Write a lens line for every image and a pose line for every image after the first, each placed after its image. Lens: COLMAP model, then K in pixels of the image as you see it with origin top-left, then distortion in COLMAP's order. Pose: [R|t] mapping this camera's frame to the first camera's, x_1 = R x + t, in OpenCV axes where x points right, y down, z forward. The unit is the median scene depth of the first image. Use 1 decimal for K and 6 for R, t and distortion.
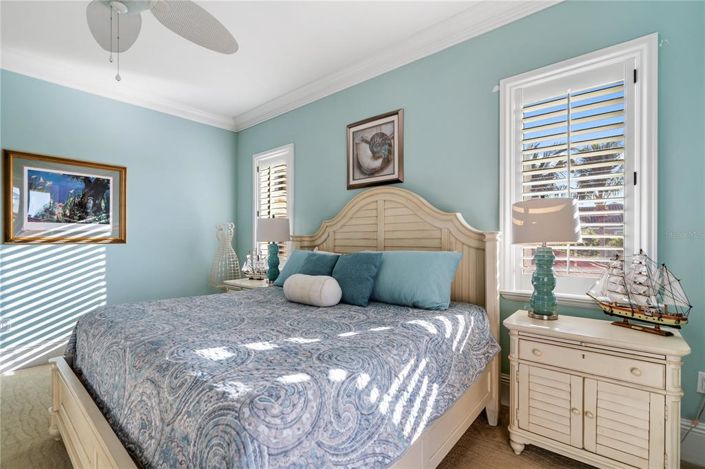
lens RADIAL K [[320.9, 0, 353.6], [0, 320.9, 237.7], [0, 0, 1]] dist [-0.003790, -0.000093]
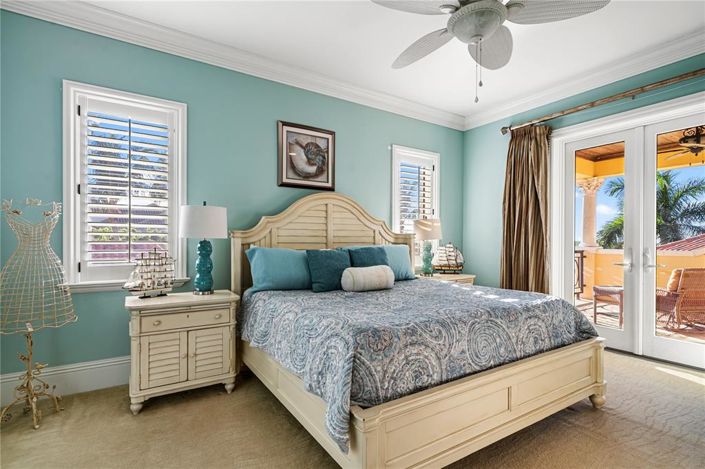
lens RADIAL K [[346.2, 0, 353.6], [0, 346.2, 238.5], [0, 0, 1]] dist [0.006975, 0.000640]
pose [[0.300039, 0.004154, 0.953918, -1.048901], [-0.010291, 0.999946, -0.001117, 0.011636], [-0.953871, -0.009481, 0.300066, 0.496290]]
